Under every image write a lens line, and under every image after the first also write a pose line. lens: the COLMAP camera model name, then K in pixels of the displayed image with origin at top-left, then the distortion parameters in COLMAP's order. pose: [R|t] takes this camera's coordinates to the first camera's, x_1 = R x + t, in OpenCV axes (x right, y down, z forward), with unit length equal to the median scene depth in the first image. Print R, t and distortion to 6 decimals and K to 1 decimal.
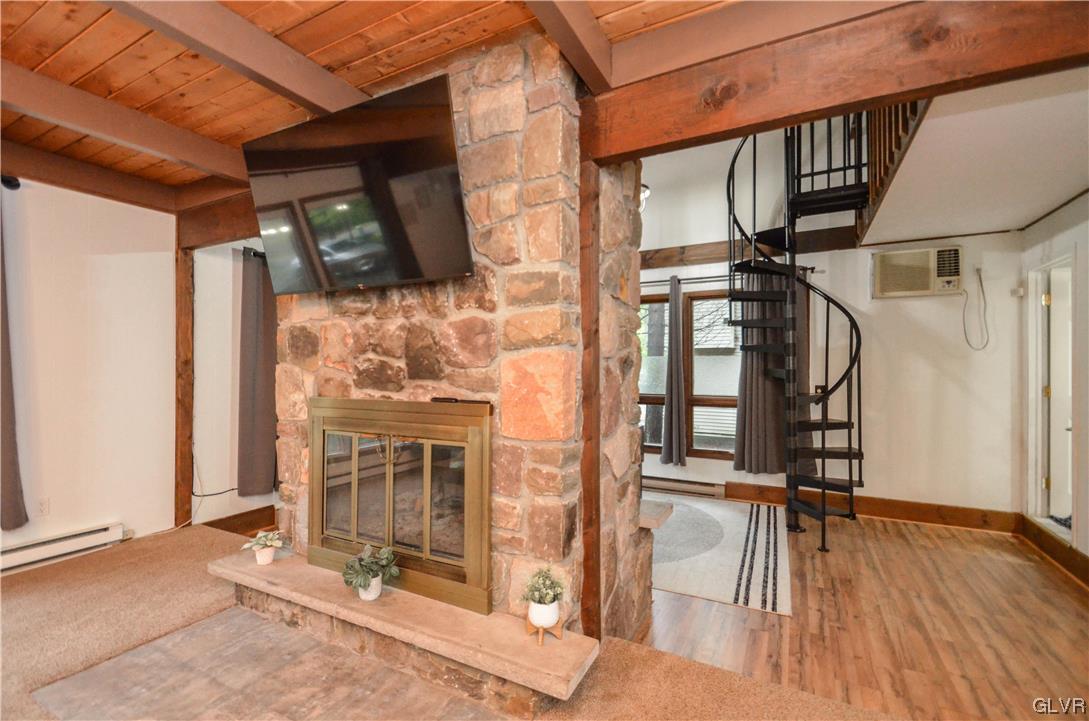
lens RADIAL K [[497.2, 0, 537.1], [0, 497.2, 362.7], [0, 0, 1]] dist [0.017978, -0.006889]
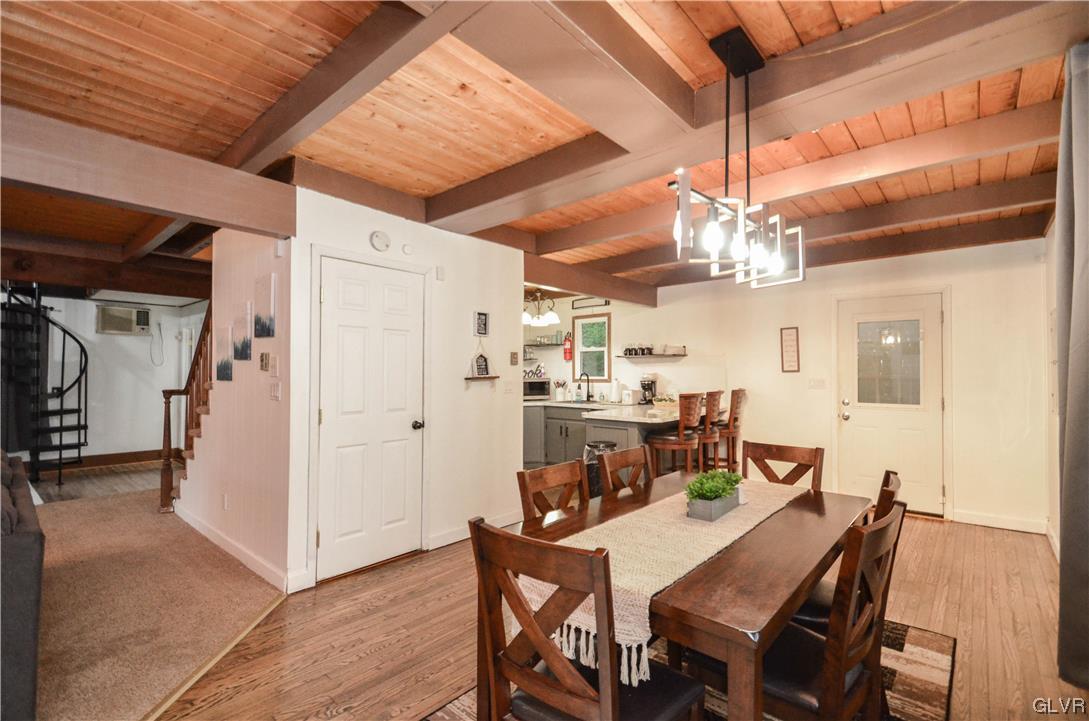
lens RADIAL K [[497.2, 0, 552.6], [0, 497.2, 365.2], [0, 0, 1]] dist [0.017978, -0.006889]
pose [[0.244435, 0.014392, 0.969559, -0.603156], [-0.009273, 0.999879, -0.012504, -0.017822], [-0.969621, -0.005935, 0.244539, -0.919546]]
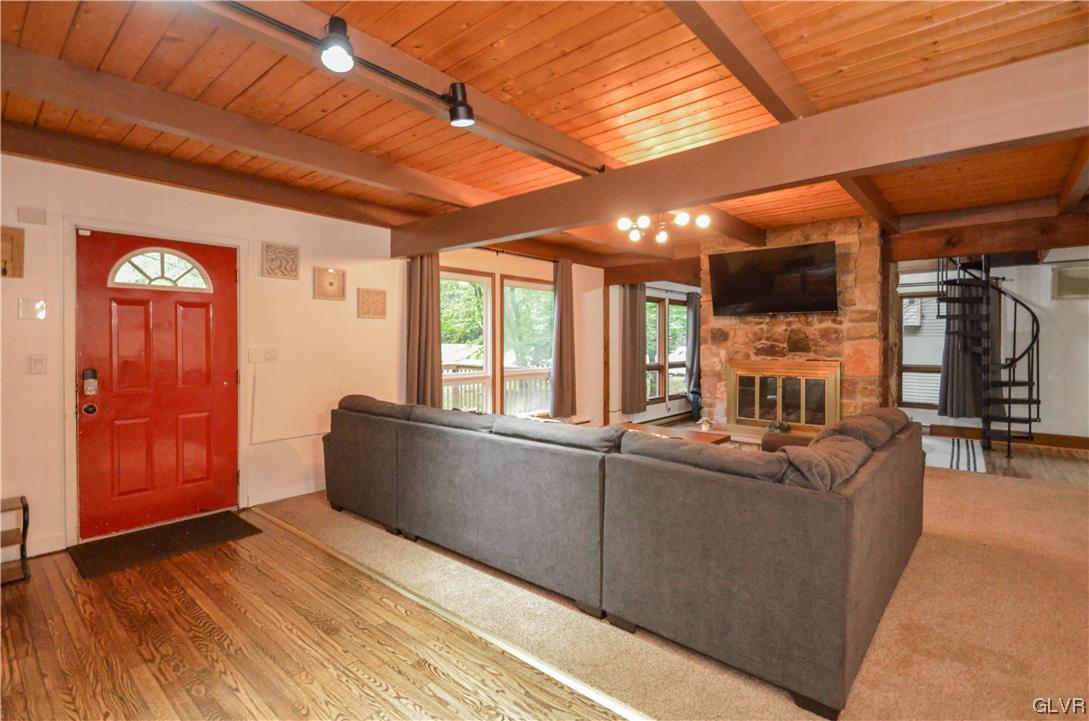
lens RADIAL K [[497.2, 0, 535.4], [0, 497.2, 345.0], [0, 0, 1]] dist [0.017978, -0.006889]
pose [[0.966852, -0.001130, -0.255334, -0.461138], [0.004343, 0.999918, 0.012020, -0.019041], [0.255300, -0.012731, 0.966778, -0.895970]]
